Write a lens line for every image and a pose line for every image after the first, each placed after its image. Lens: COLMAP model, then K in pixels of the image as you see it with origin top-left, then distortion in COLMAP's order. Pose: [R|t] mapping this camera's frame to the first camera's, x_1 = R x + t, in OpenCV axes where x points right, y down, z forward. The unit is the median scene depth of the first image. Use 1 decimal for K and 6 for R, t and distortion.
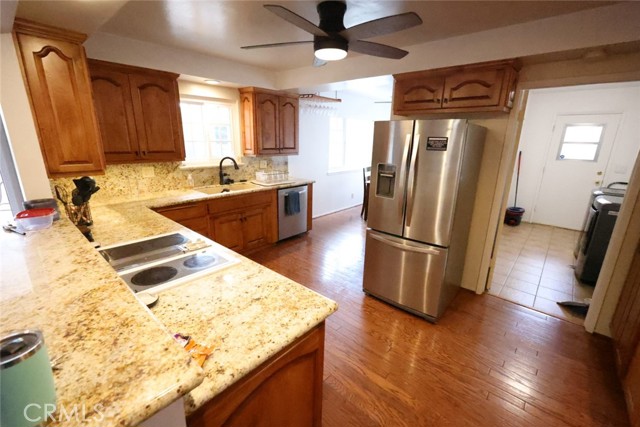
lens RADIAL K [[277.0, 0, 318.5], [0, 277.0, 212.3], [0, 0, 1]] dist [-0.000243, 0.000003]
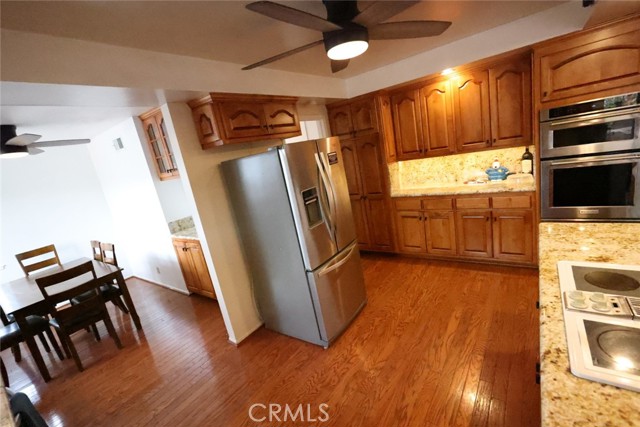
lens RADIAL K [[277.0, 0, 322.9], [0, 277.0, 210.8], [0, 0, 1]] dist [-0.000243, 0.000003]
pose [[-0.087217, -0.218800, 0.971864, -0.722663], [0.426014, 0.873683, 0.234927, -0.342216], [-0.900503, 0.434518, 0.017012, 1.104950]]
